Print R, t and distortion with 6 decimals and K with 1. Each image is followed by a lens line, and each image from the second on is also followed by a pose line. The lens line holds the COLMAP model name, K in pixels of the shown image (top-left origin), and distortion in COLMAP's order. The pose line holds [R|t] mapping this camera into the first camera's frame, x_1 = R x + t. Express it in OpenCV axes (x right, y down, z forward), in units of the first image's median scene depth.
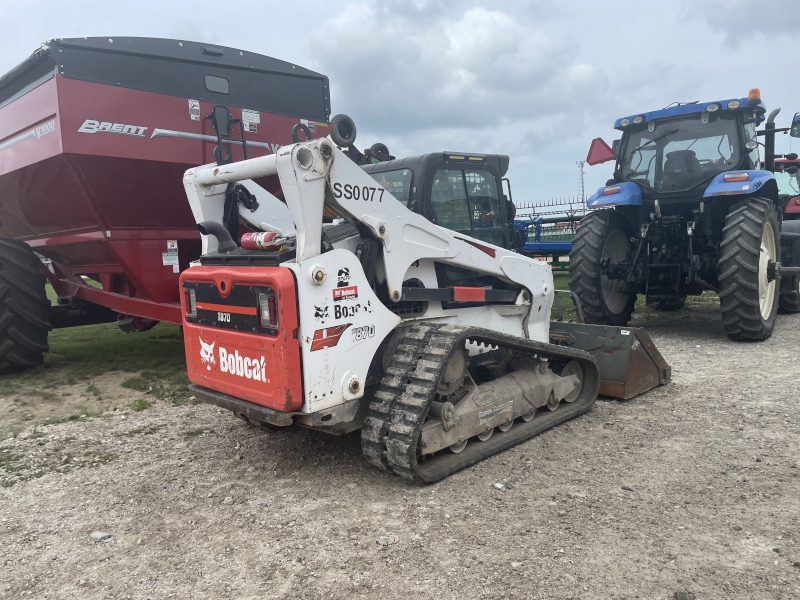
lens RADIAL K [[624.4, 0, 398.3], [0, 624.4, 311.9], [0, 0, 1]] dist [0.082615, -0.124781]
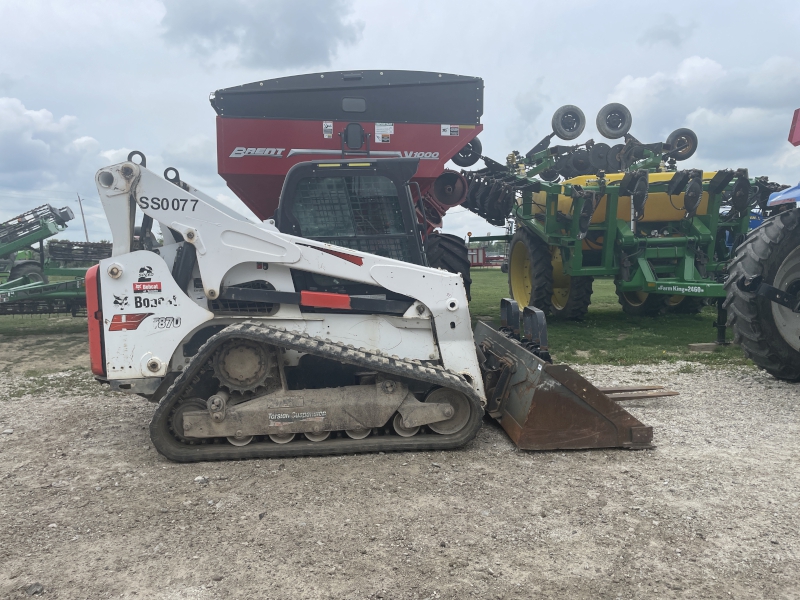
lens RADIAL K [[627.2, 0, 400.0], [0, 627.2, 300.0], [0, 0, 1]] dist [0.081220, -0.123111]
pose [[0.746400, 0.084389, -0.660125, 1.052996], [-0.092436, 0.995459, 0.022741, -0.076103], [0.659046, 0.044045, 0.750812, 0.391529]]
